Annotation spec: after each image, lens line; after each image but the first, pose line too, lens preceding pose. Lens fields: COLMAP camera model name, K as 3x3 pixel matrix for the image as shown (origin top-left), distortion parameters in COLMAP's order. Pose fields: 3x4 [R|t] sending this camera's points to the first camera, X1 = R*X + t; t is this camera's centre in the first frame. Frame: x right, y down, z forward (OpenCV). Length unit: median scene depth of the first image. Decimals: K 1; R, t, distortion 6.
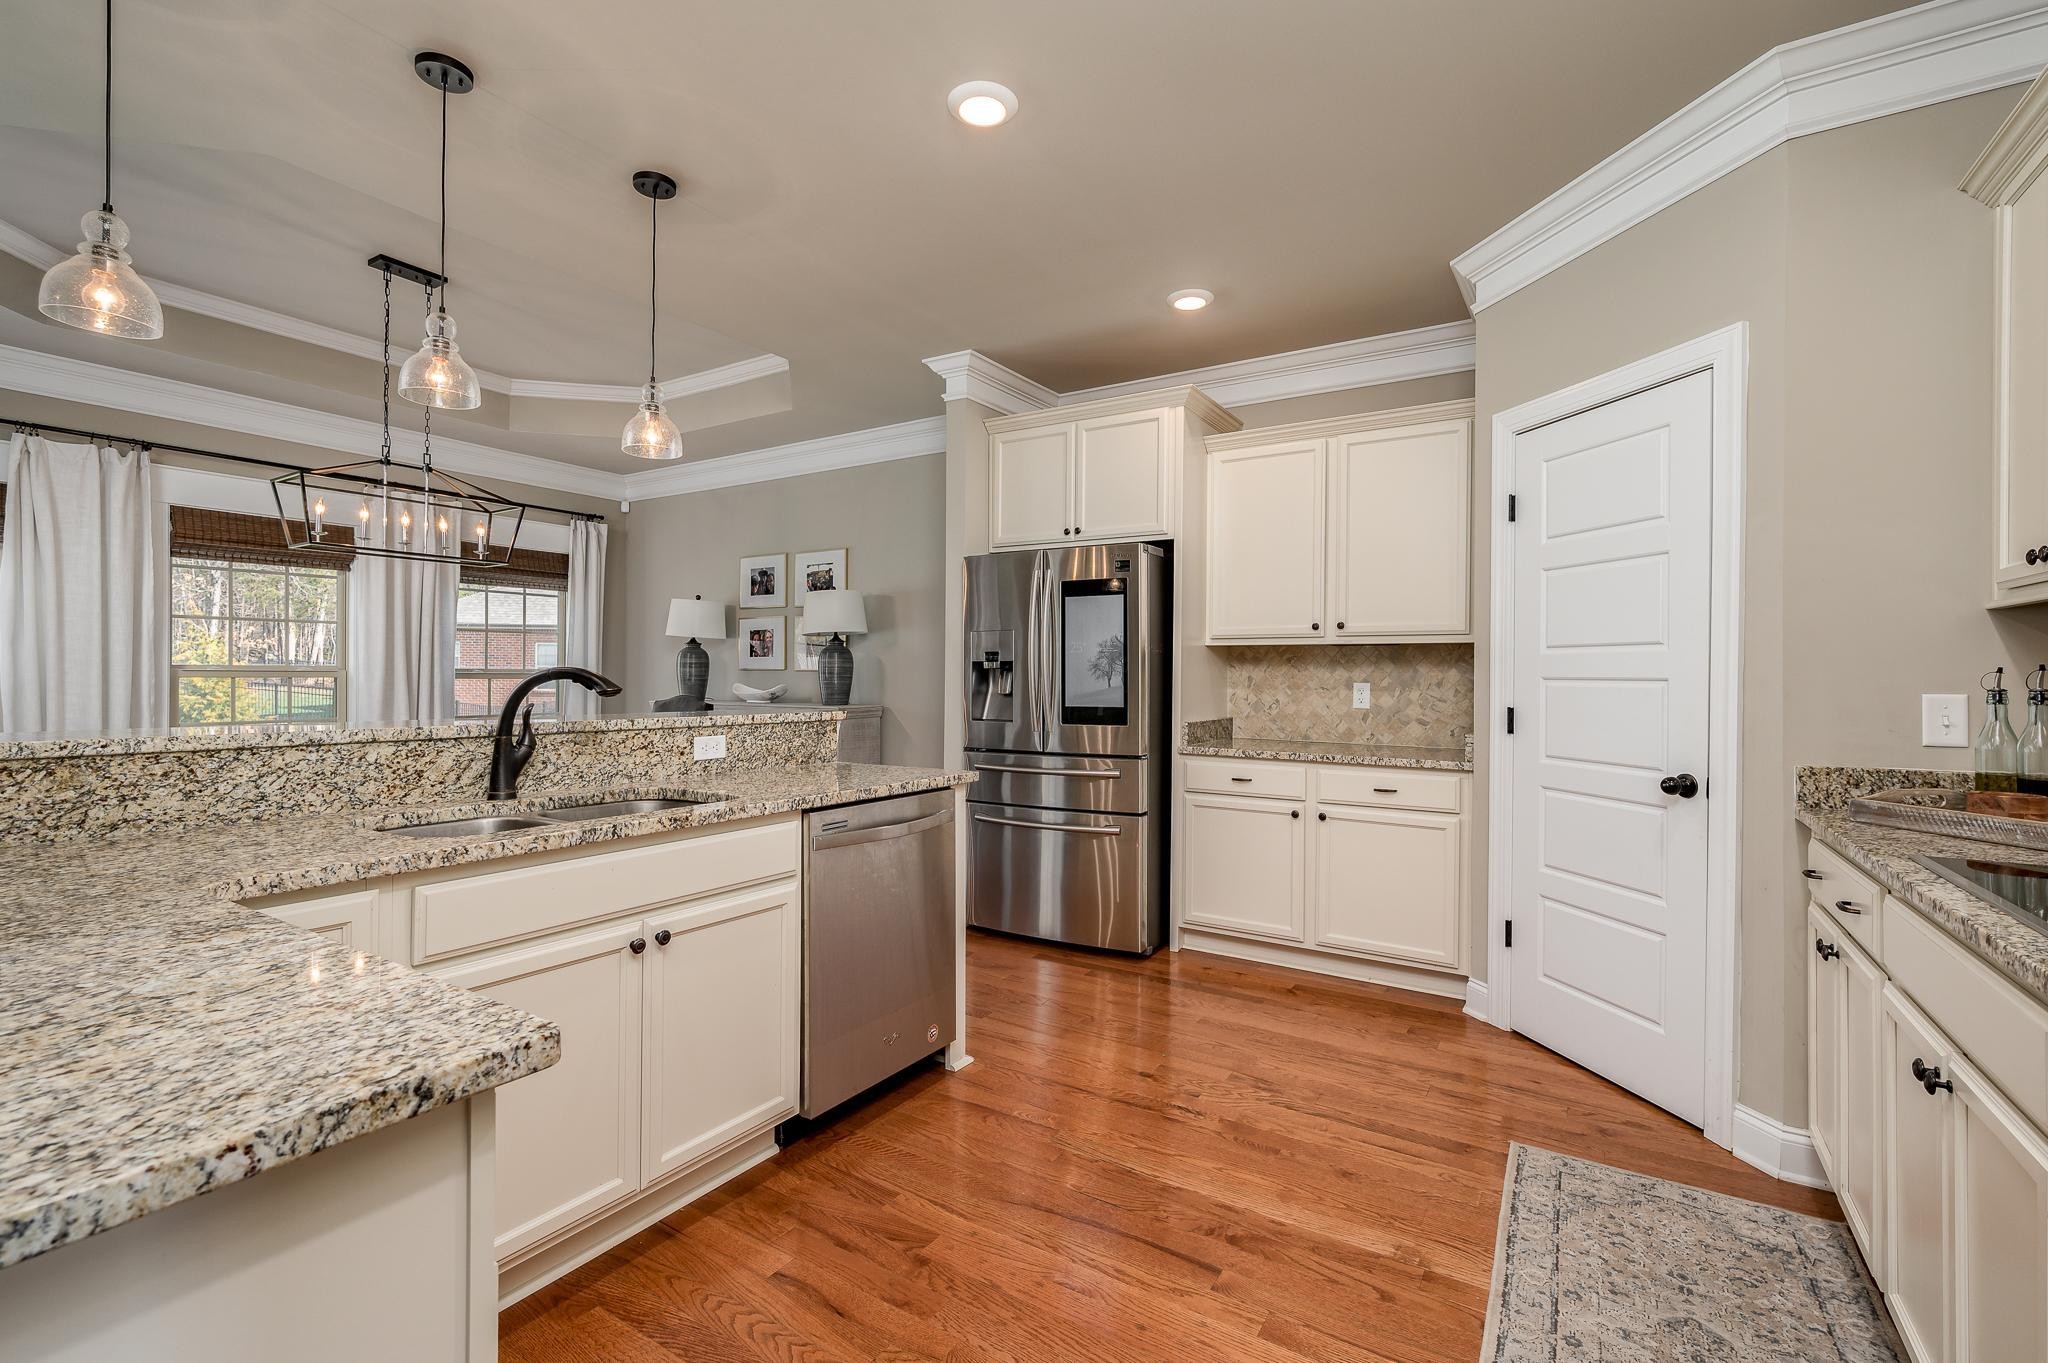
lens RADIAL K [[919.0, 0, 1024.3], [0, 919.0, 677.8], [0, 0, 1]] dist [-0.002063, 0.000698]
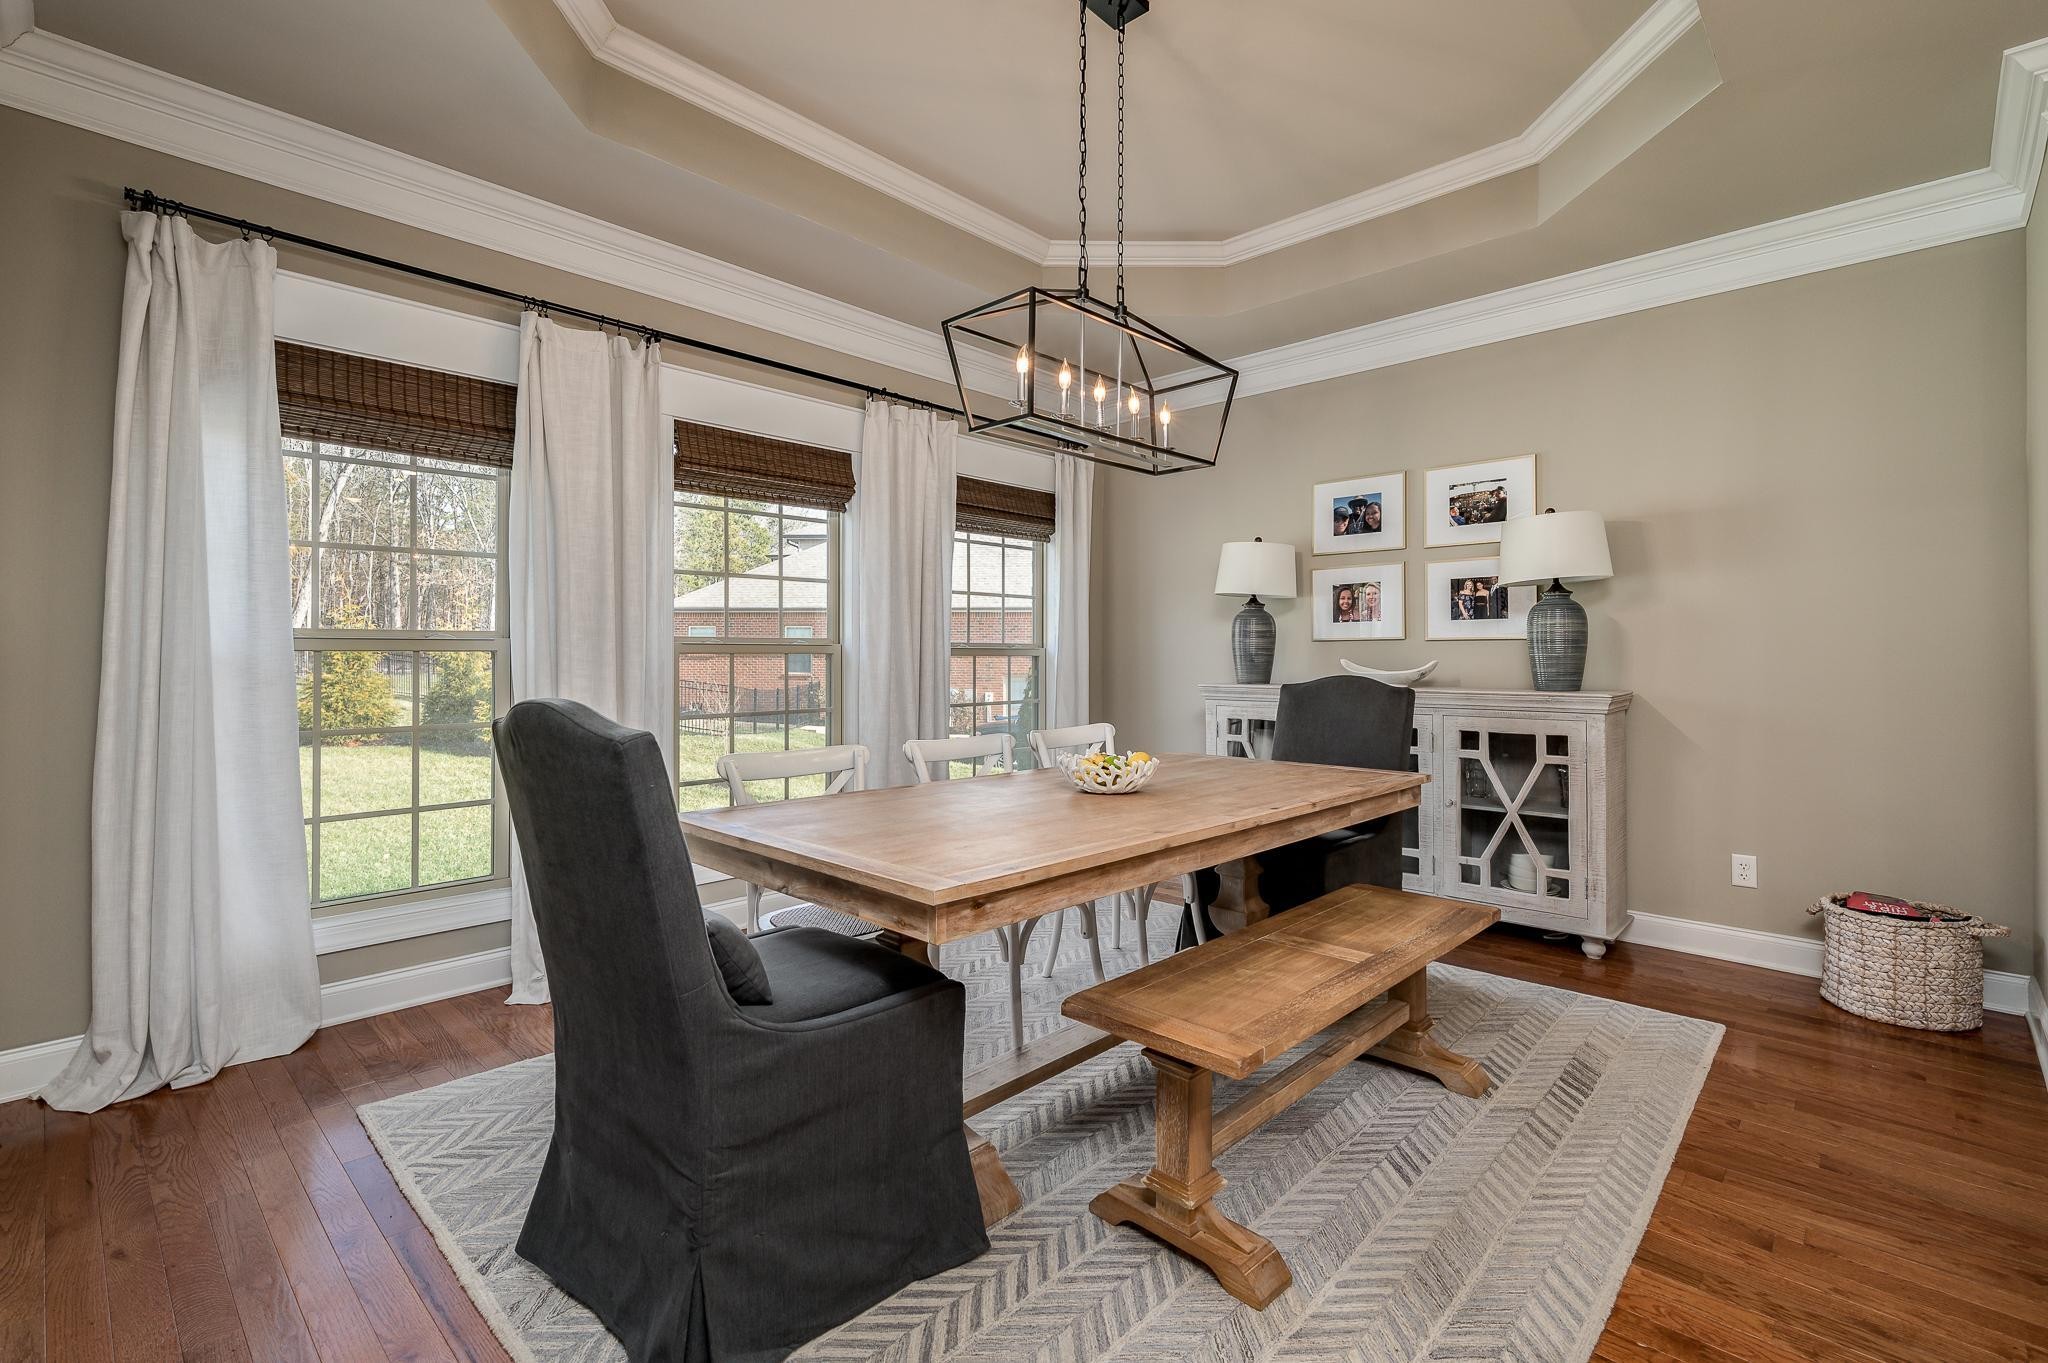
lens RADIAL K [[919.0, 0, 1025.7], [0, 919.0, 647.2], [0, 0, 1]] dist [-0.002063, 0.000698]
pose [[0.980317, -0.007825, -0.197277, -0.402998], [0.005644, 0.999917, -0.011612, 0.004014], [0.197351, 0.010270, 0.980279, 0.263214]]
